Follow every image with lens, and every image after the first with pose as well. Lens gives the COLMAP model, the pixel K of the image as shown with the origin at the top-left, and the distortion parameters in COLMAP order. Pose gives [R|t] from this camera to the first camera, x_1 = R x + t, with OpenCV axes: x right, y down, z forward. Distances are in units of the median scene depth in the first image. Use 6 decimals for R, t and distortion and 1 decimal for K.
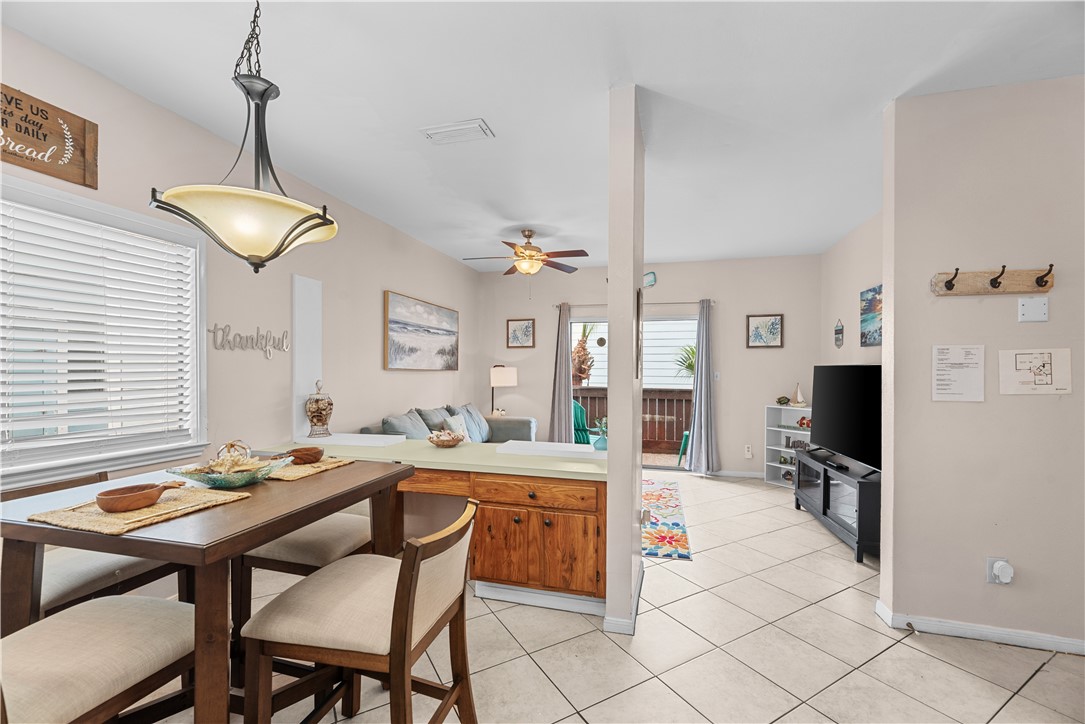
lens RADIAL K [[448.8, 0, 541.2], [0, 448.8, 372.9], [0, 0, 1]] dist [-0.000406, -0.000116]
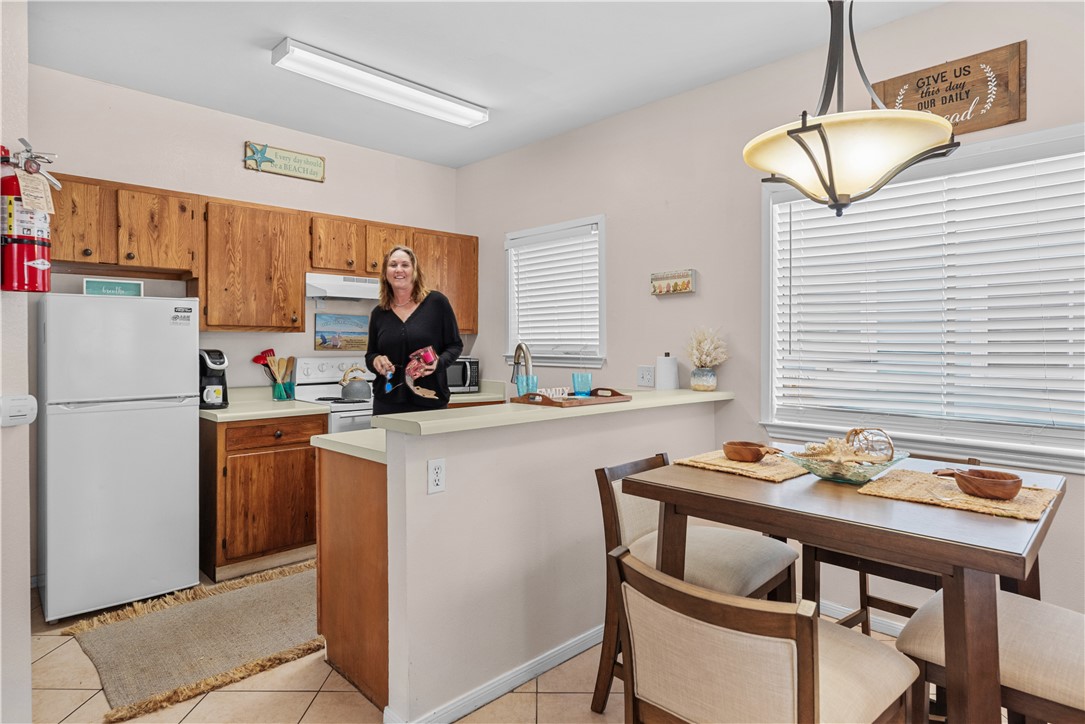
lens RADIAL K [[604.9, 0, 539.4], [0, 604.9, 342.0], [0, 0, 1]] dist [-0.001826, -0.000373]
pose [[-0.507093, -0.003654, -0.861883, 0.180643], [-0.007314, 0.999973, 0.000063, 0.001000], [0.861860, 0.006336, -0.507106, 0.355115]]
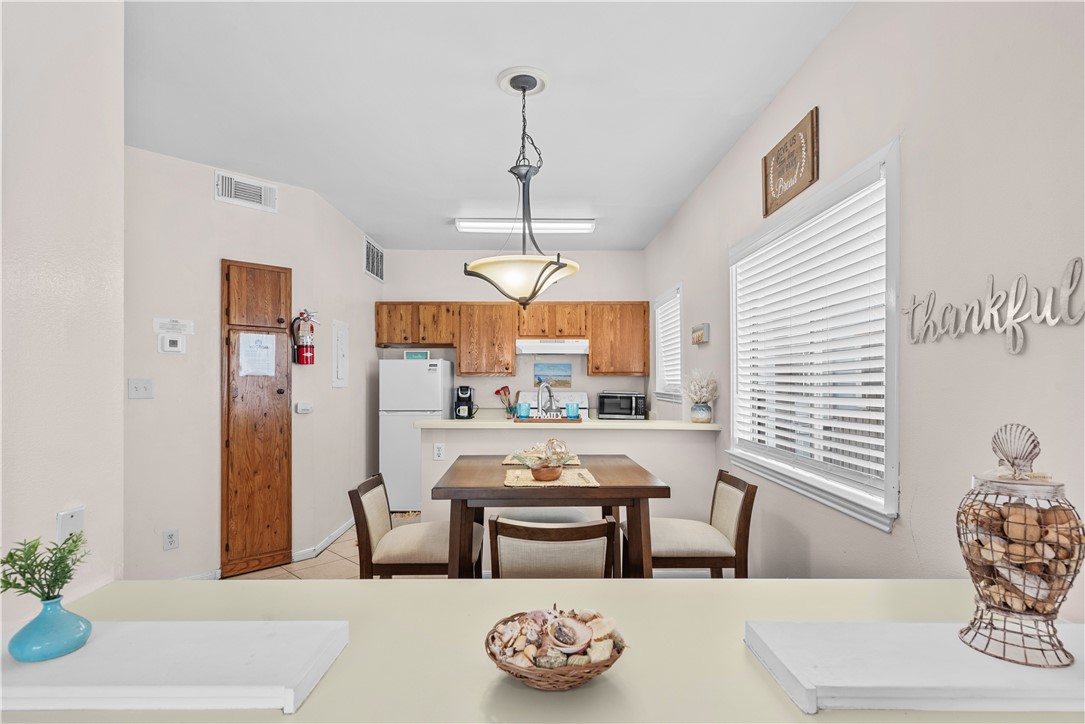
lens RADIAL K [[553.0, 0, 536.9], [0, 553.0, 377.5], [0, 0, 1]] dist [-0.001601, -0.000171]
pose [[-0.962045, -0.003481, -0.272868, -0.072752], [-0.003910, 0.999992, 0.001031, -0.007711], [0.272862, 0.002058, -0.962051, 0.846290]]
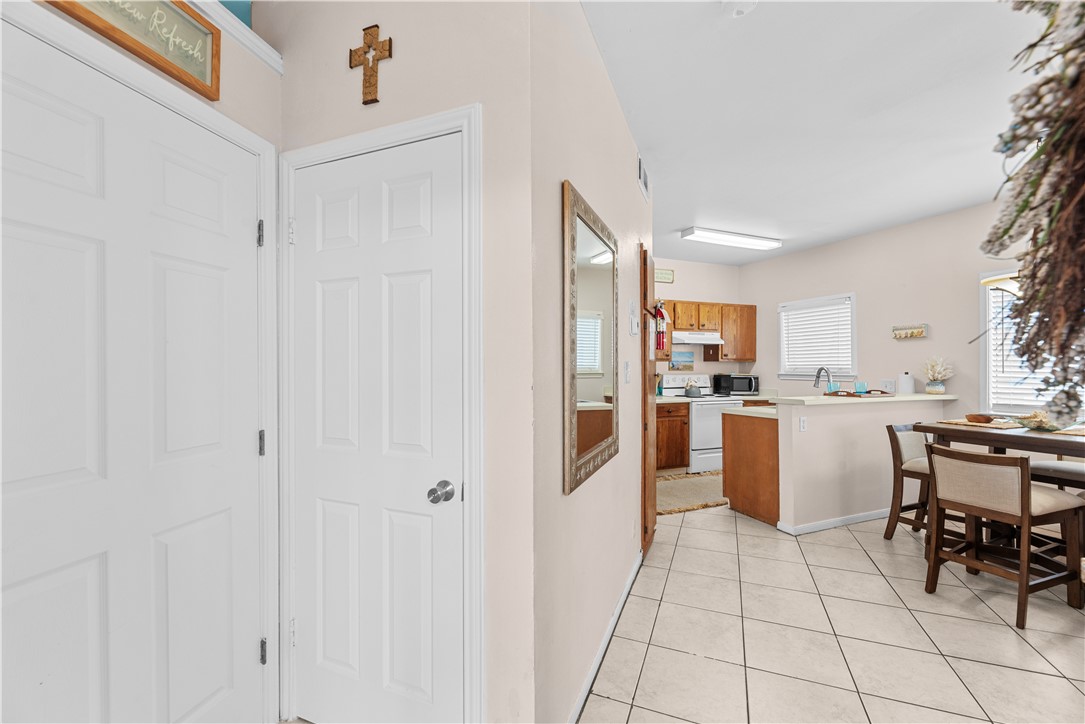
lens RADIAL K [[445.1, 0, 523.9], [0, 445.1, 364.6], [0, 0, 1]] dist [-0.002349, 0.000234]
pose [[-0.809350, -0.002435, -0.587321, 0.650470], [-0.002921, 0.999996, -0.000121, -0.000365], [0.587319, 0.001617, -0.809354, 0.397628]]
